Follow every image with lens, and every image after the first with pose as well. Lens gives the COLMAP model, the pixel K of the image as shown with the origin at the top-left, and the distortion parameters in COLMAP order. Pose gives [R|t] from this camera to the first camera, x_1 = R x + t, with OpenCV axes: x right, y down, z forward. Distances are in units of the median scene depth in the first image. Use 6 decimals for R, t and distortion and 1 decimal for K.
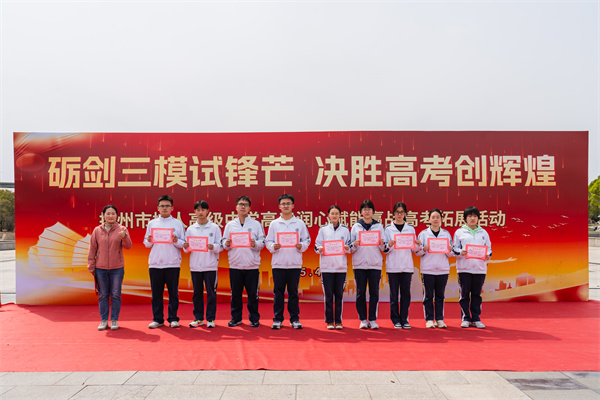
lens RADIAL K [[481.4, 0, 307.2], [0, 481.4, 231.9], [0, 0, 1]] dist [-0.003607, 0.009048]
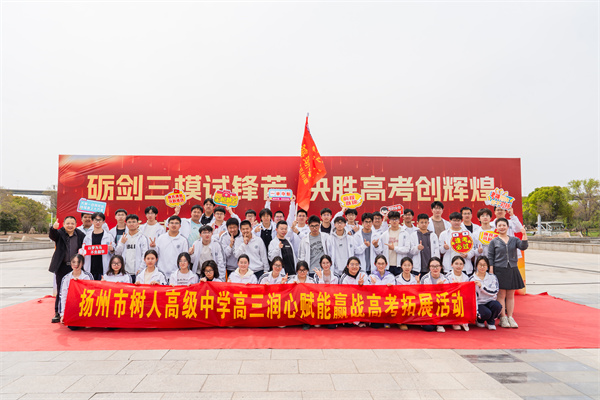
lens RADIAL K [[426.8, 0, 294.0], [0, 426.8, 196.1], [0, 0, 1]] dist [-0.008084, 0.030822]
pose [[0.999682, 0.006865, 0.024247, -0.036233], [-0.004701, 0.996092, -0.088193, -0.008329], [-0.024758, 0.088051, 0.995808, -0.096874]]
